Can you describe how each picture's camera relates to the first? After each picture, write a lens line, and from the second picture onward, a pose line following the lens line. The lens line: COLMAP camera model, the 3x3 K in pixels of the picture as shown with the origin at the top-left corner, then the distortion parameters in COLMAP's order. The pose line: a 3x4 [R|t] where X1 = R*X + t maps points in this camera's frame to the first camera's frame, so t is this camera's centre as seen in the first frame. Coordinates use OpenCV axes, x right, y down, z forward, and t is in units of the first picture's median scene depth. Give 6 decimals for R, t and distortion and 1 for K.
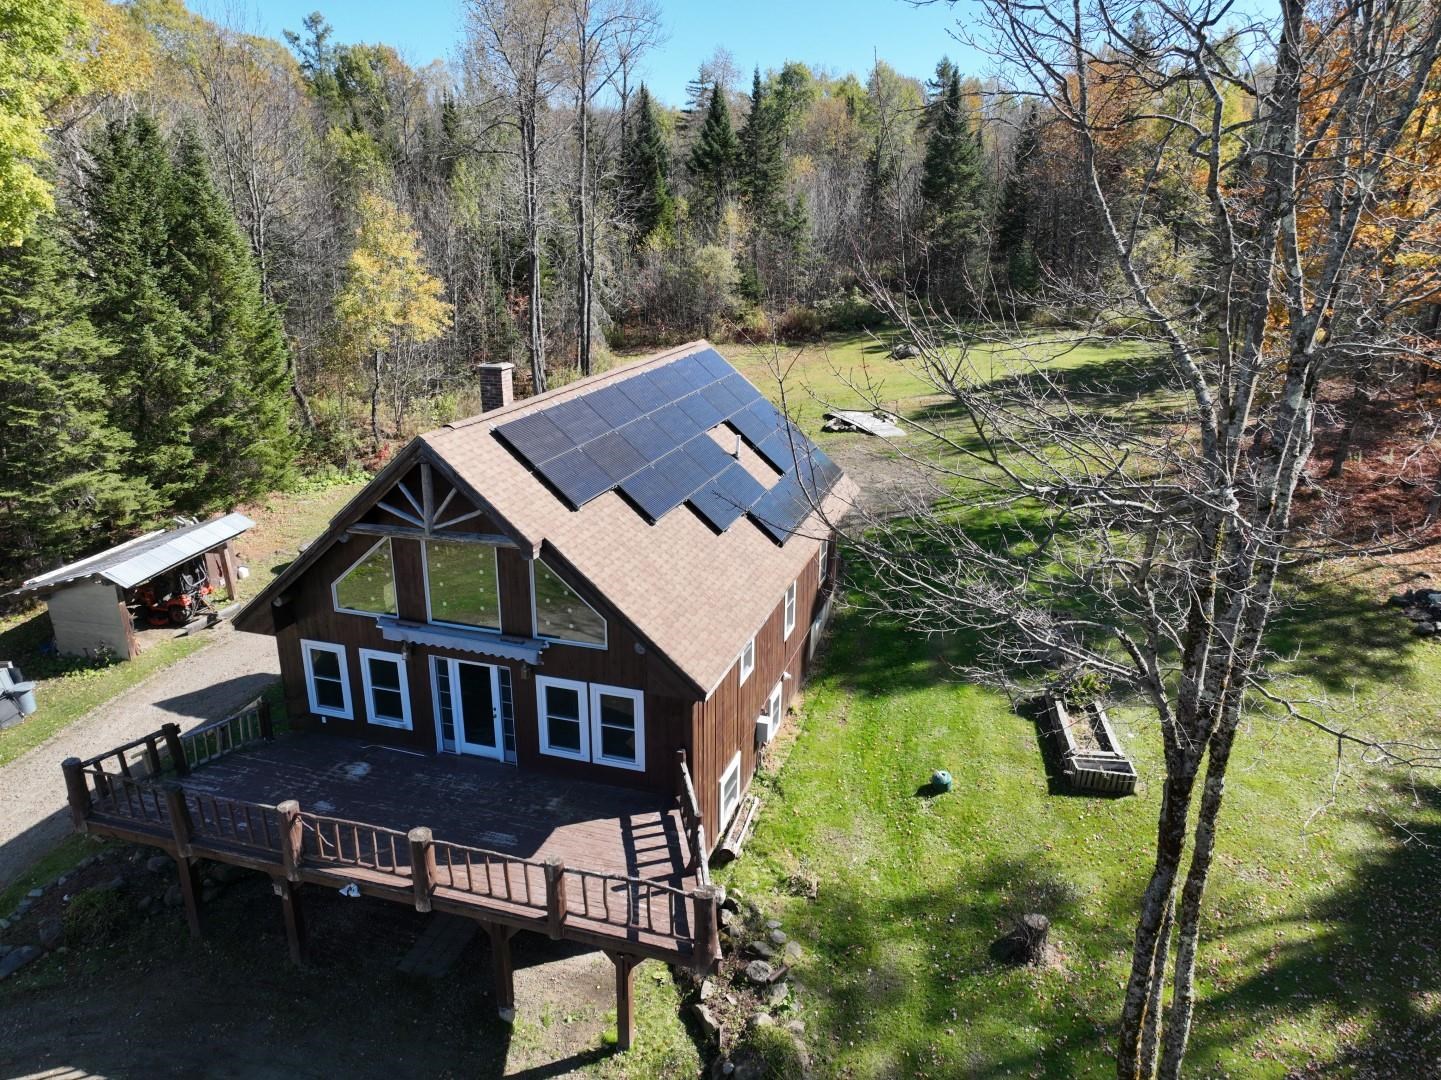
lens RADIAL K [[1015.9, 0, 715.3], [0, 1015.9, 537.1], [0, 0, 1]] dist [0.002635, -0.000005]
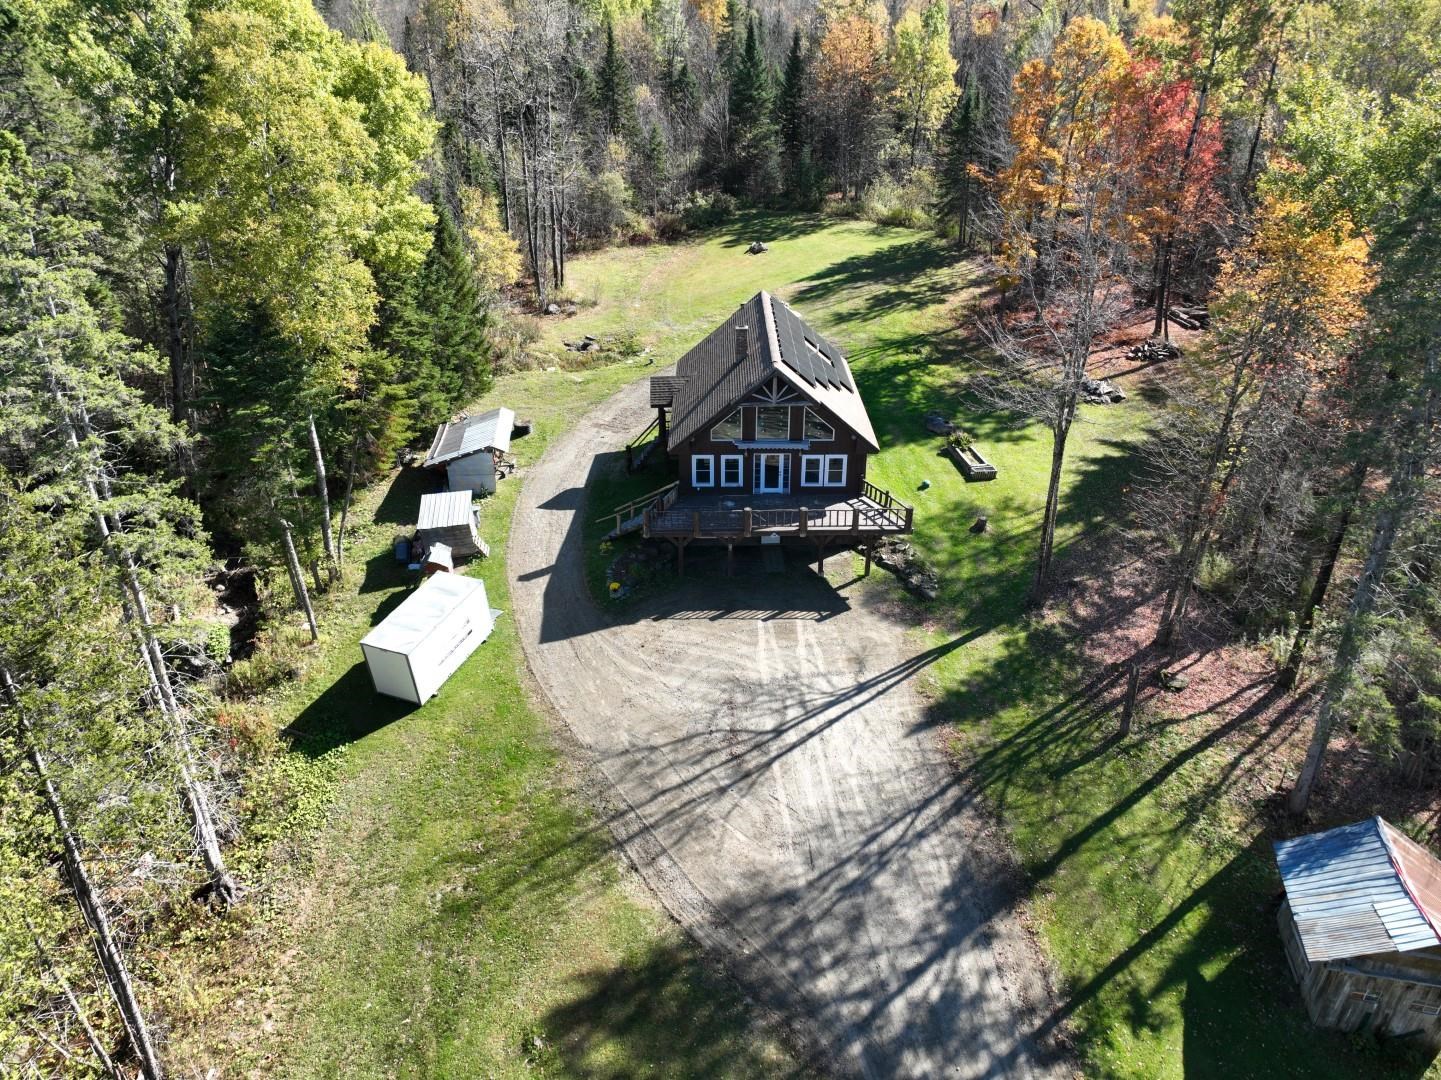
lens RADIAL K [[1021.0, 0, 716.5], [0, 1021.0, 526.5], [0, 0, 1]] dist [-0.003681, -0.003598]
pose [[0.950389, -0.143959, 0.275748, -1.080992], [0.100329, 0.980953, 0.166328, -0.133026], [-0.294441, -0.130411, 0.946730, -1.351282]]
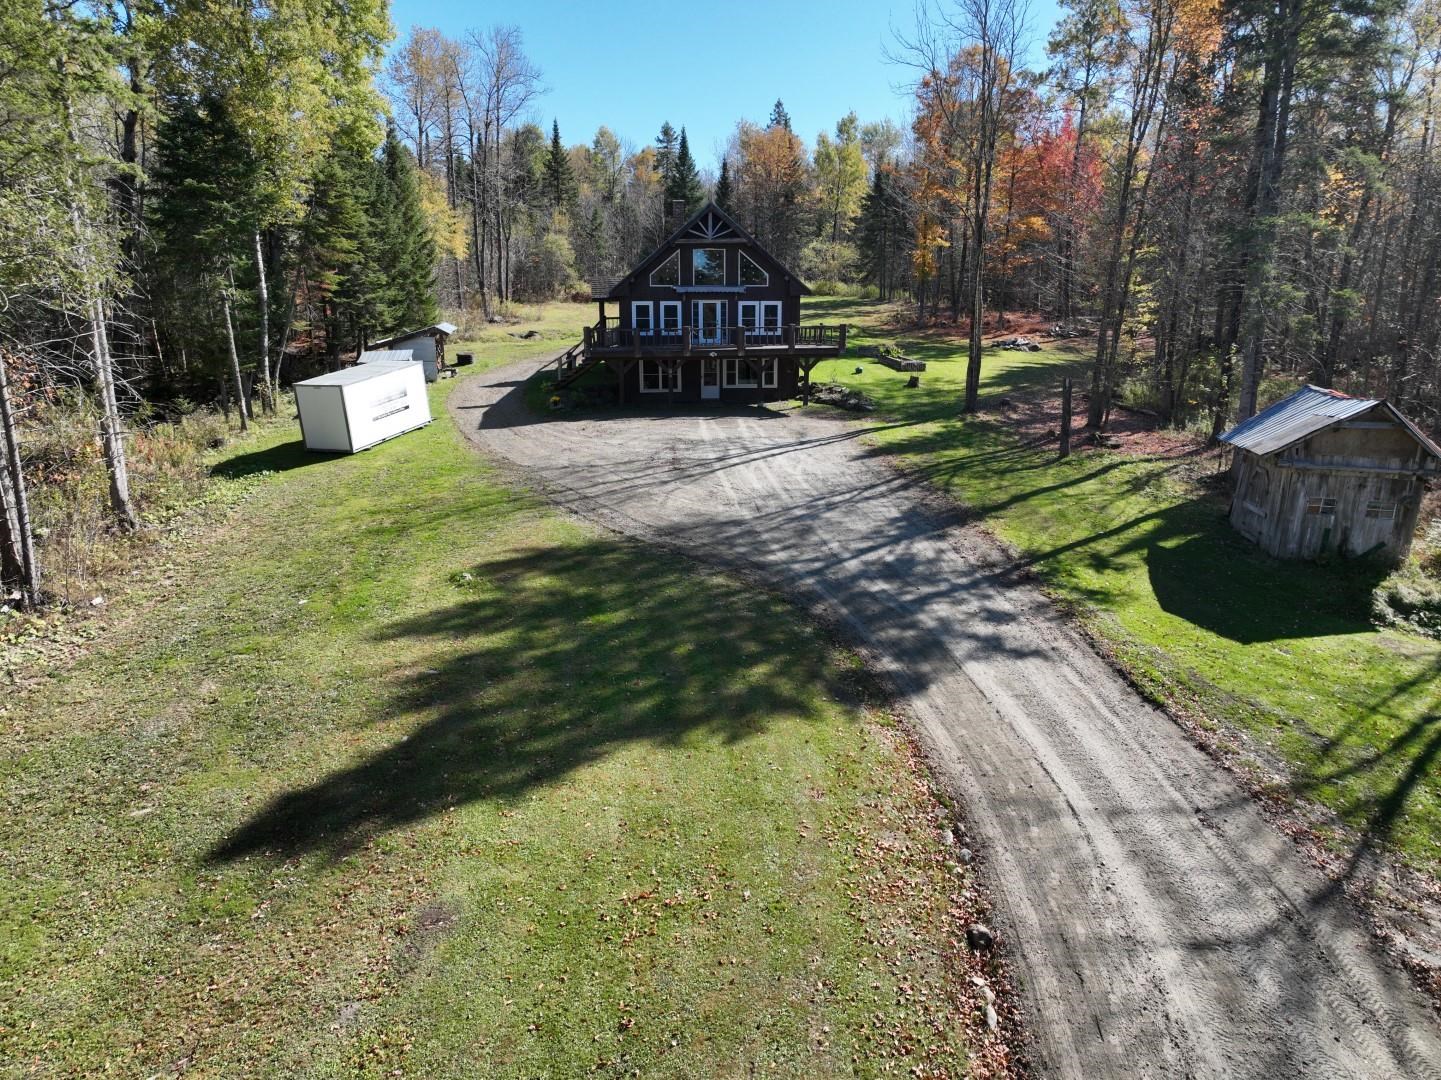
lens RADIAL K [[1015.9, 0, 715.3], [0, 1015.9, 537.1], [0, 0, 1]] dist [0.002635, -0.000005]
pose [[0.930399, -0.088642, 0.355669, -1.193654], [0.114942, 0.991932, -0.053464, 0.854718], [-0.348060, 0.090624, 0.933082, -1.361012]]
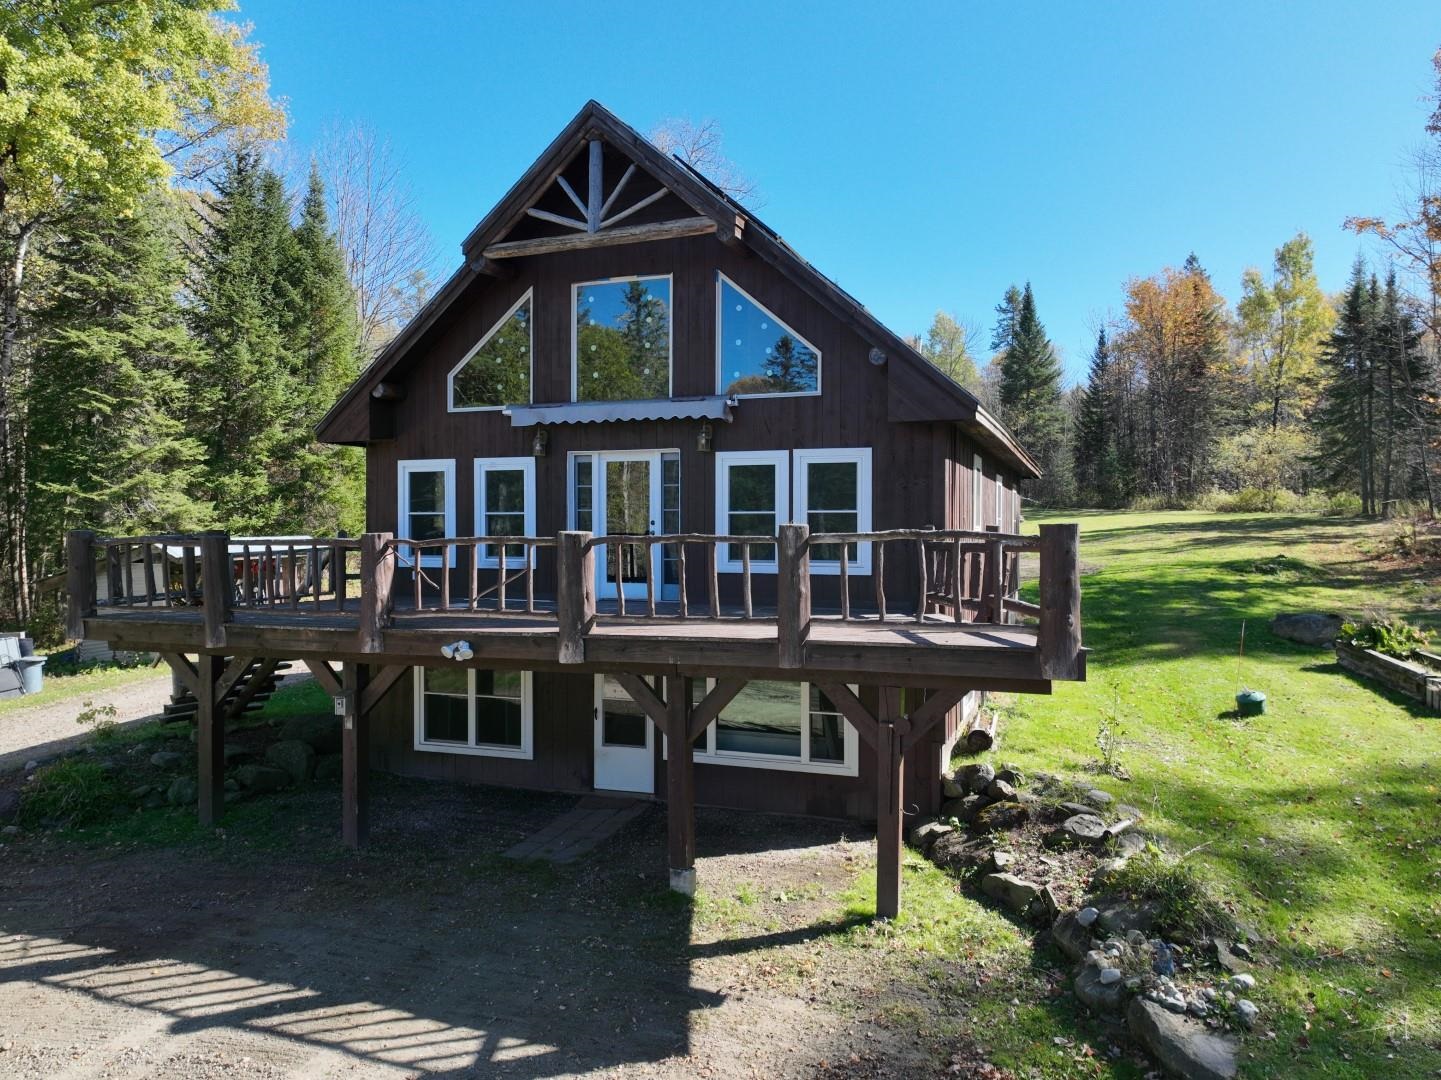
lens RADIAL K [[1021.0, 0, 716.5], [0, 1021.0, 526.5], [0, 0, 1]] dist [-0.003681, -0.003598]
pose [[0.999021, -0.000366, -0.044226, -0.138852], [-0.013309, 0.951130, -0.308502, 0.400574], [0.042177, 0.308789, 0.950195, 0.304397]]
